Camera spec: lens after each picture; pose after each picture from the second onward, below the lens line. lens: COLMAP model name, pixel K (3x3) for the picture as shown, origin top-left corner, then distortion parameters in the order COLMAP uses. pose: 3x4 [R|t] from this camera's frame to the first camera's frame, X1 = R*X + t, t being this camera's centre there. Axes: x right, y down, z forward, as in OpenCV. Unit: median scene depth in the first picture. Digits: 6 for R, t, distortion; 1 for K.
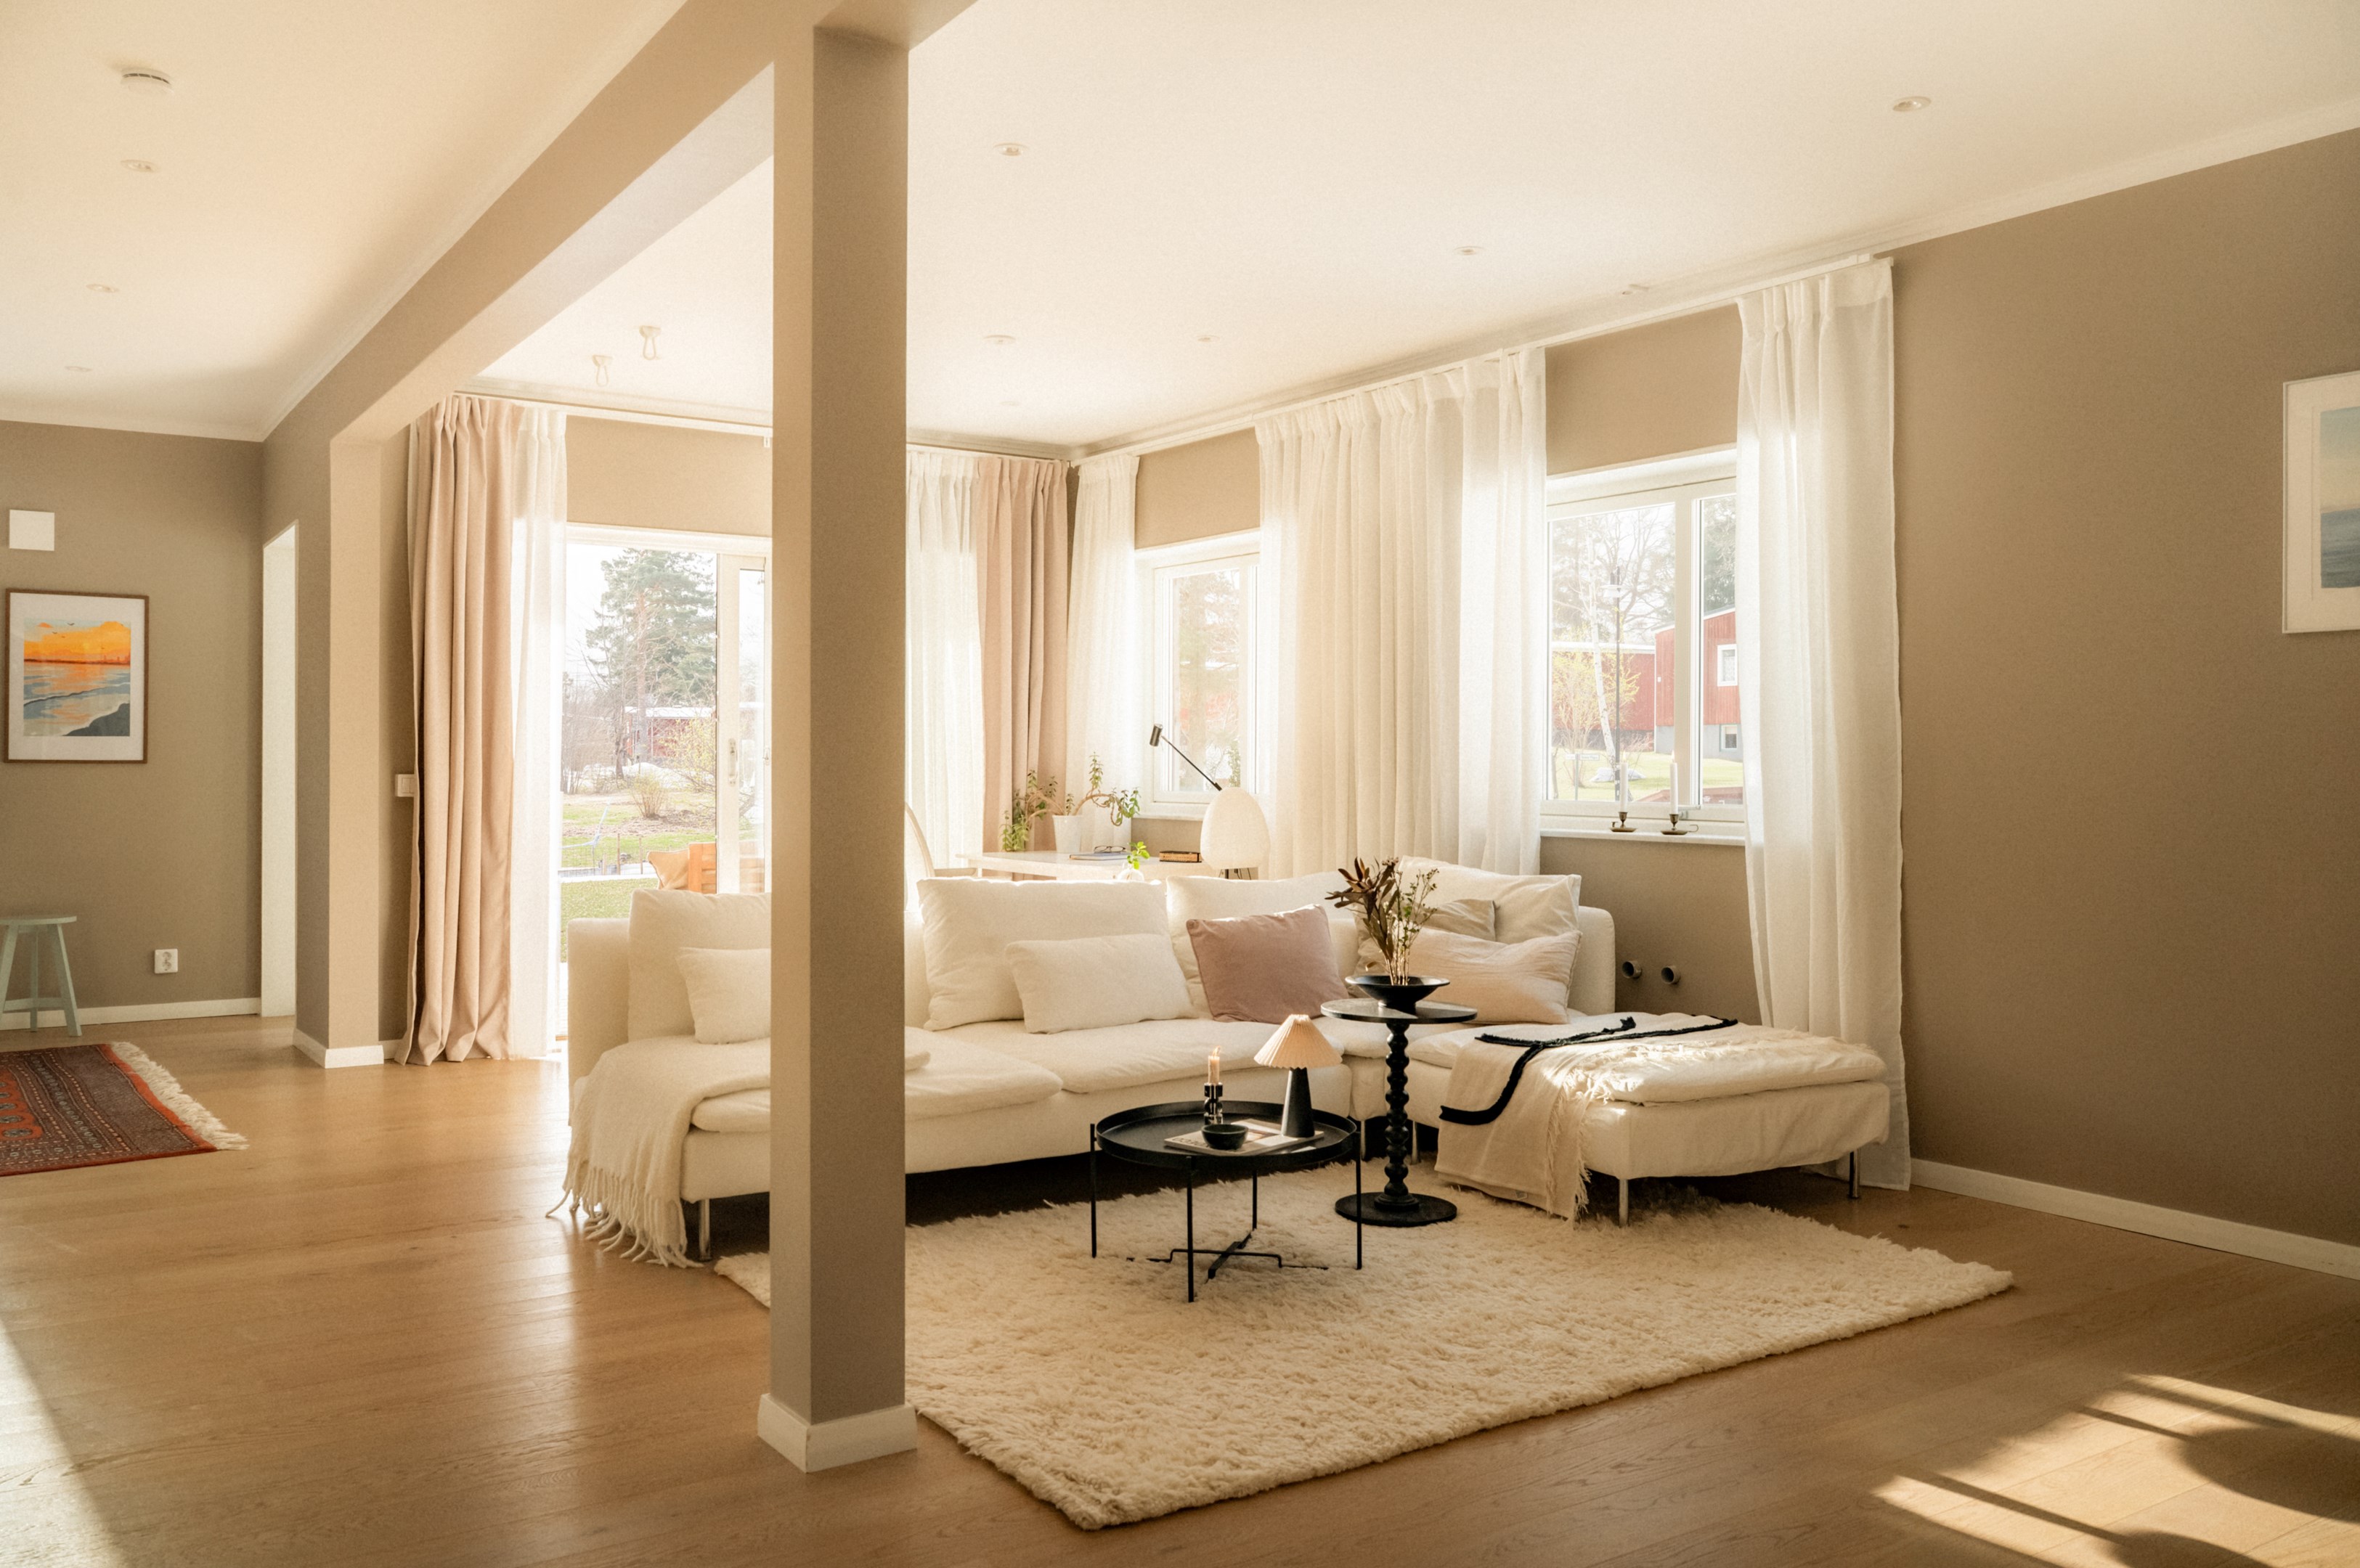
lens RADIAL K [[1842.9, 0, 1180.0], [0, 1842.9, 784.0], [0, 0, 1]] dist [0.001142, 0.000805]
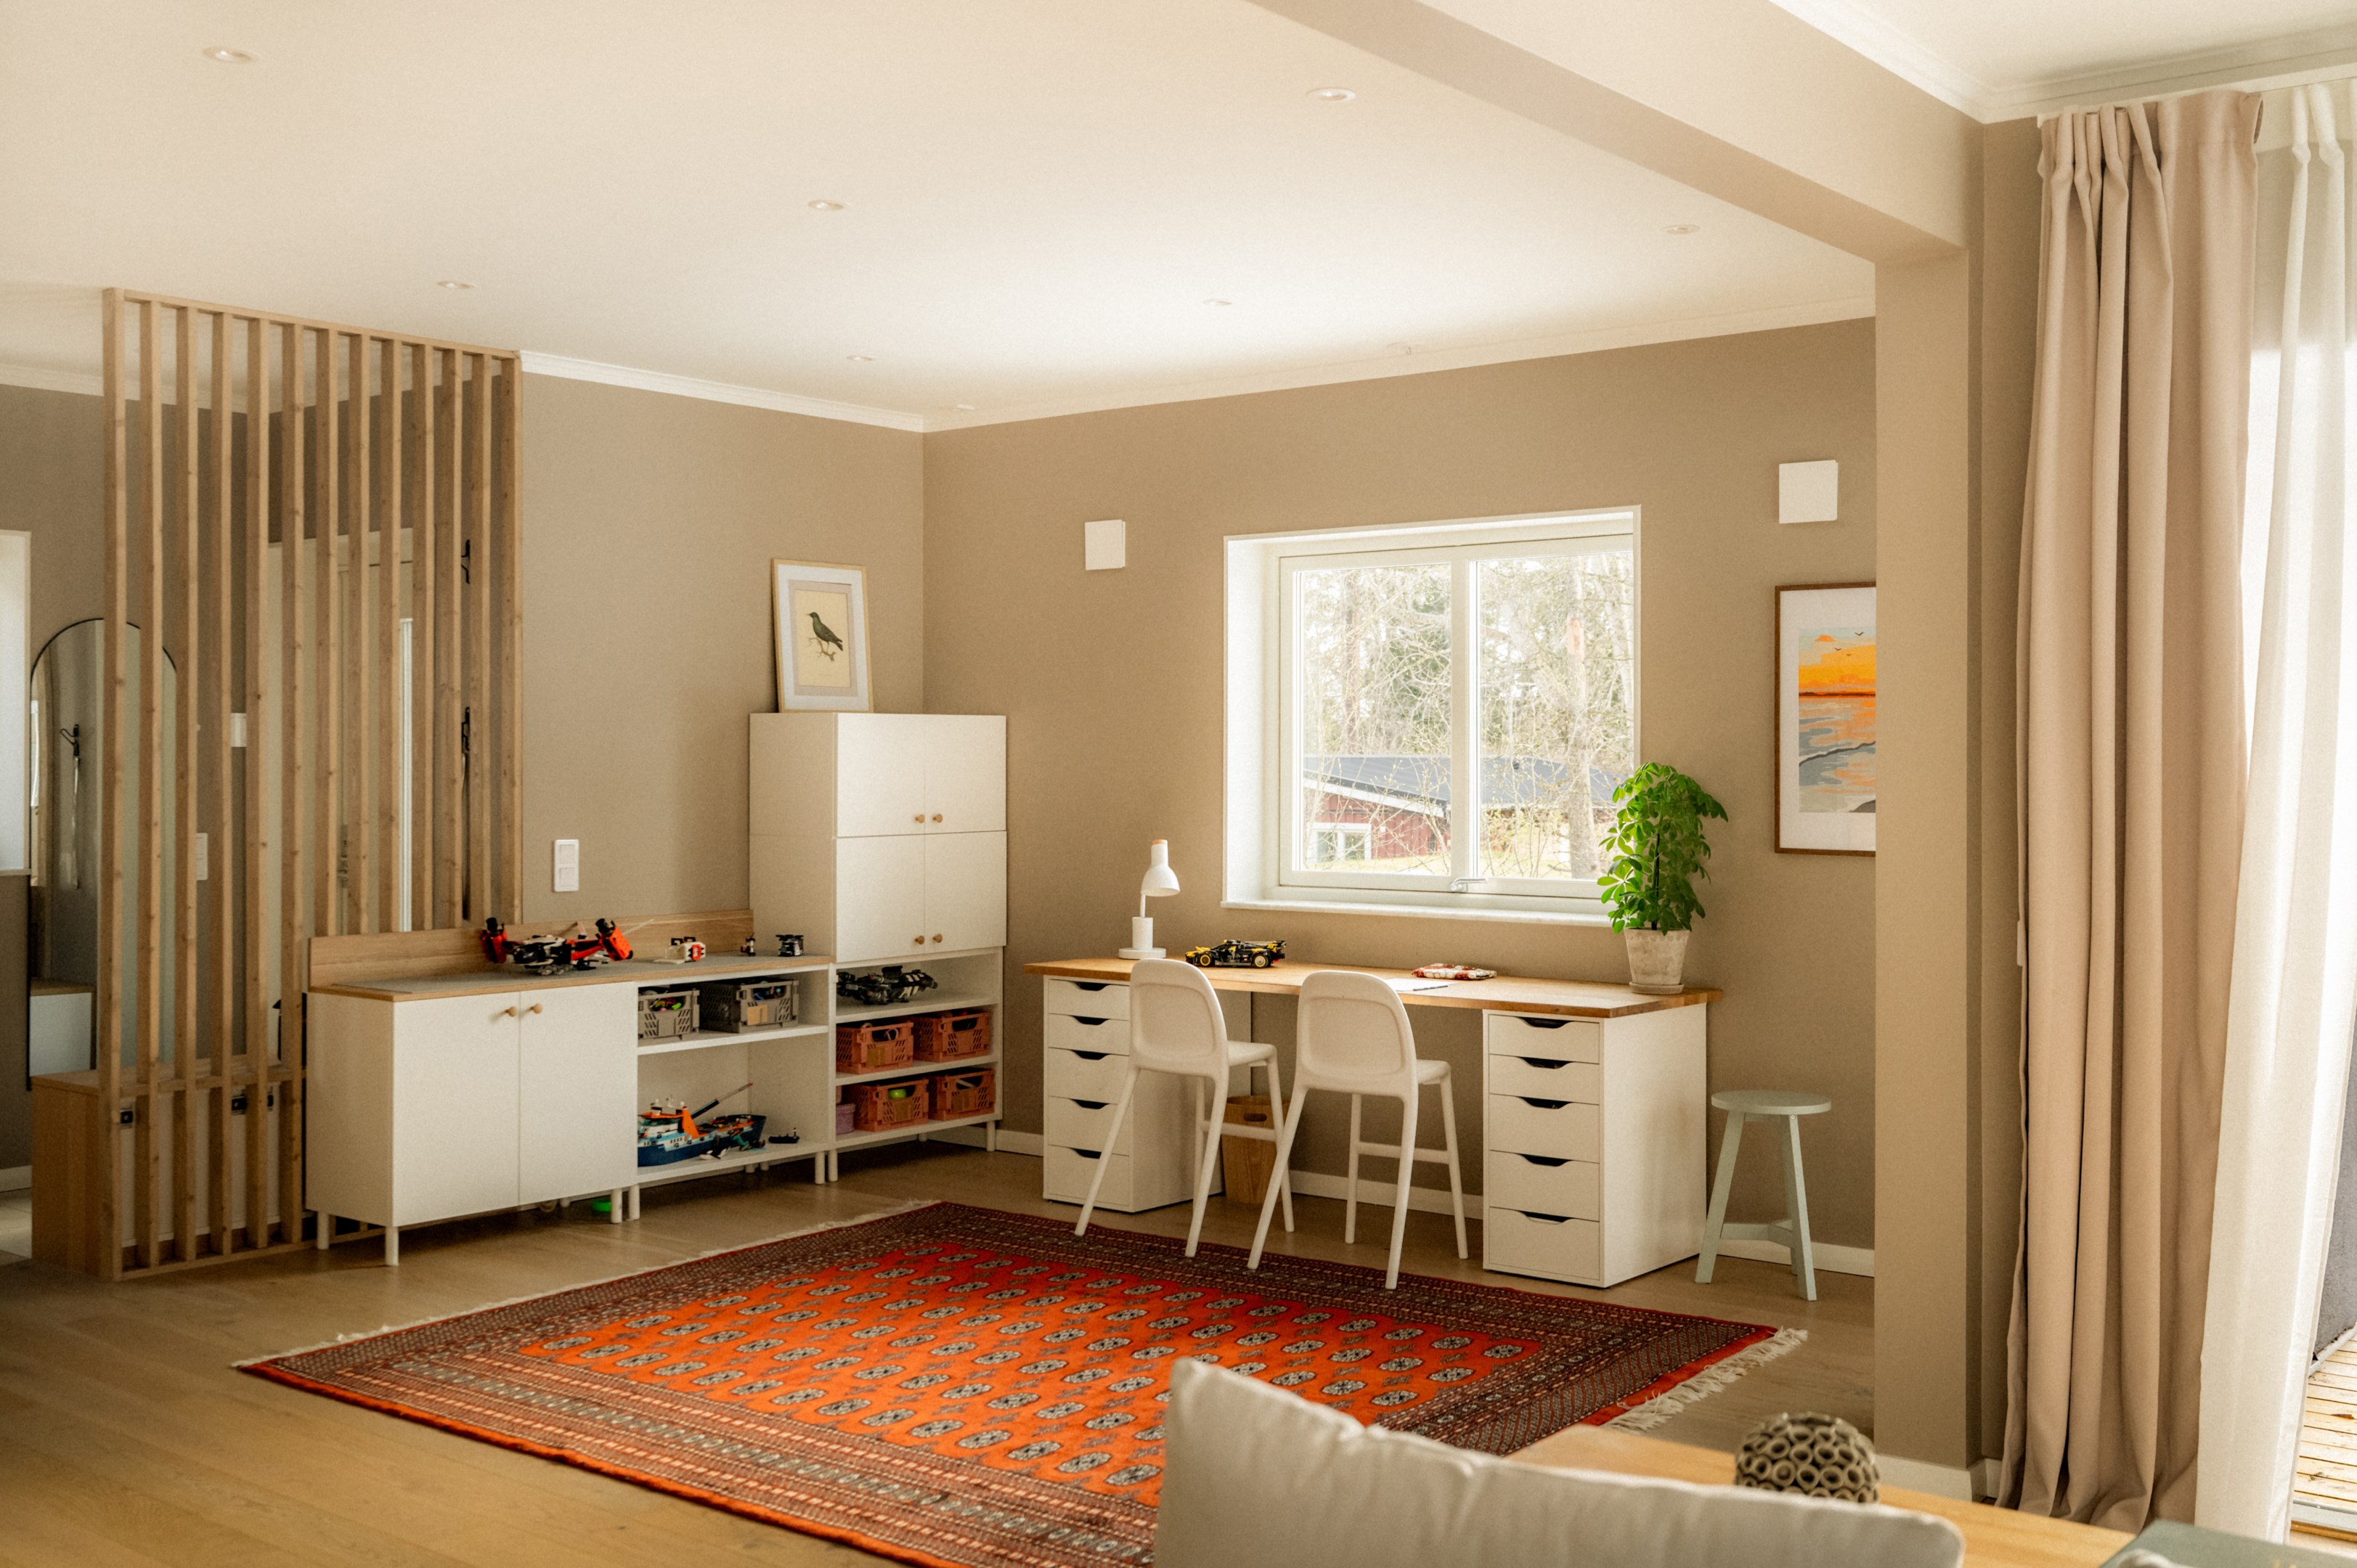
lens RADIAL K [[2339.9, 0, 1175.8], [0, 2339.9, 747.0], [0, 0, 1]] dist [-0.008464, 0.022968]
pose [[0.298070, -0.007023, -0.954518, 0.090501], [-0.005863, 0.999941, -0.009188, -0.040508], [0.954526, 0.008336, 0.298011, 0.554908]]
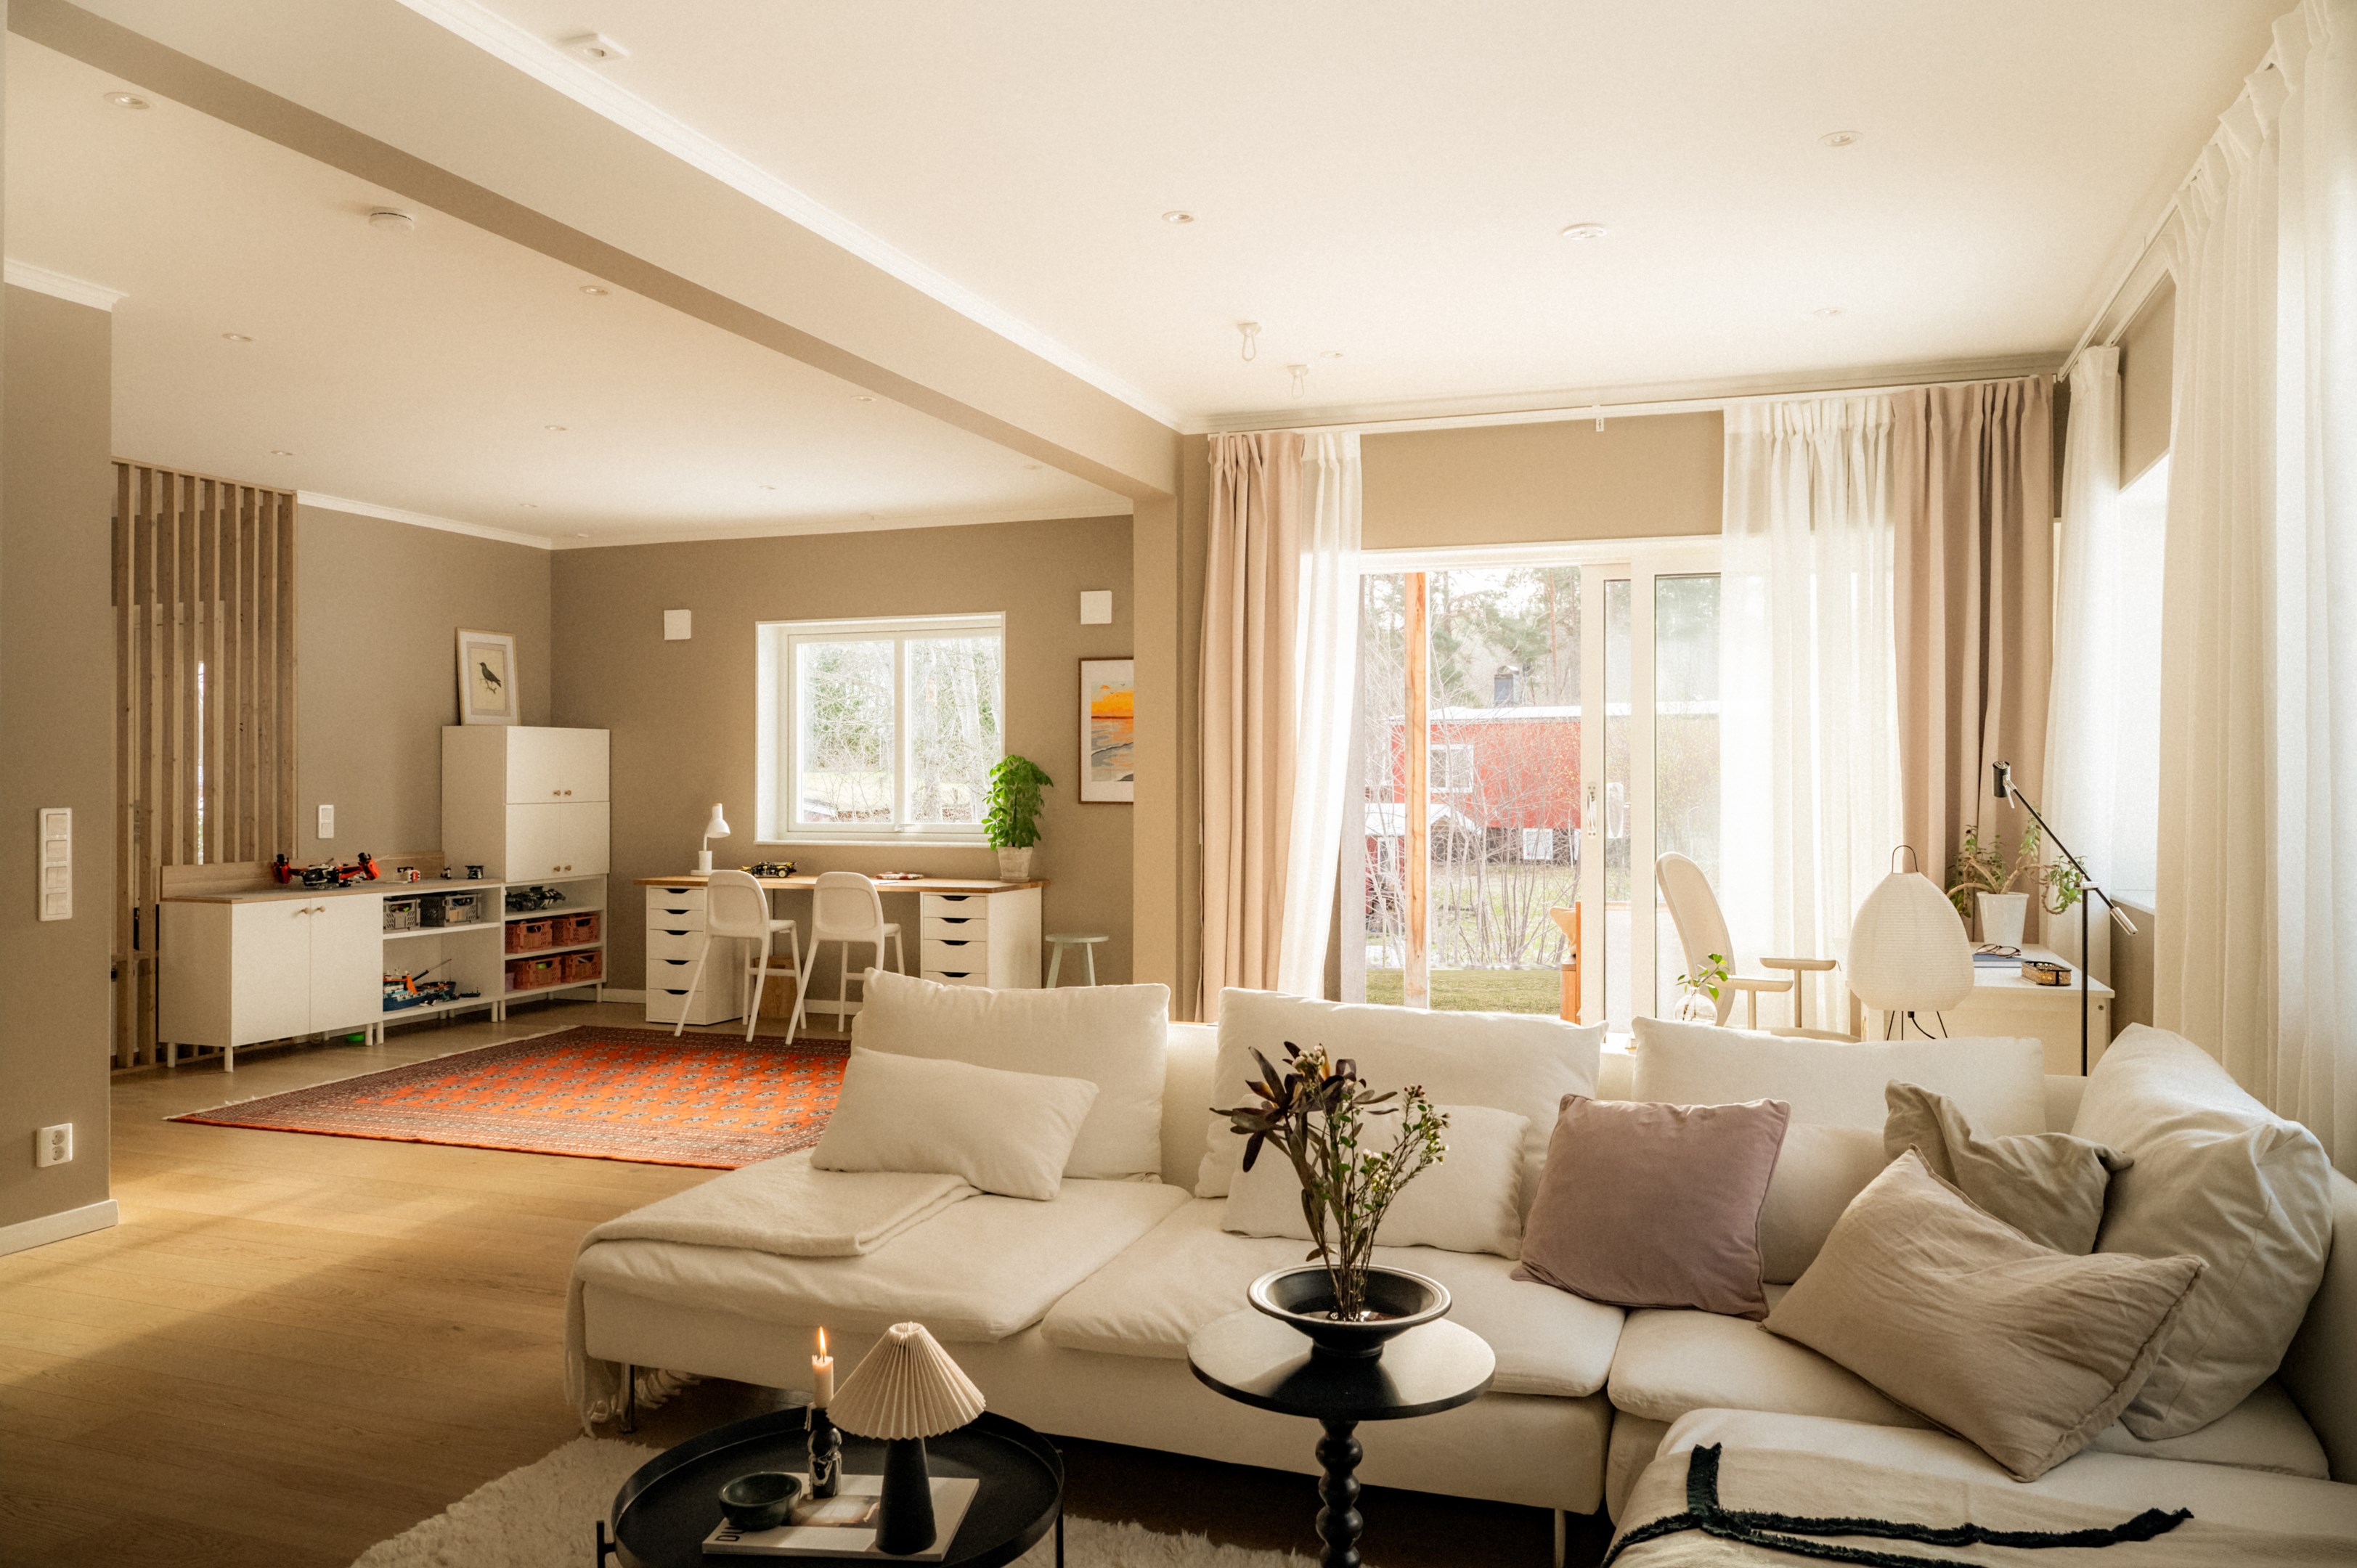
lens RADIAL K [[1680.2, 0, 1178.5], [0, 1680.2, 784.0], [0, 0, 1]] dist [0.000111, 0.000578]
pose [[0.586263, -0.001269, -0.810120, 0.286359], [-0.001638, 0.999995, -0.002751, -0.021562], [0.810119, 0.002940, 0.586258, 0.416428]]
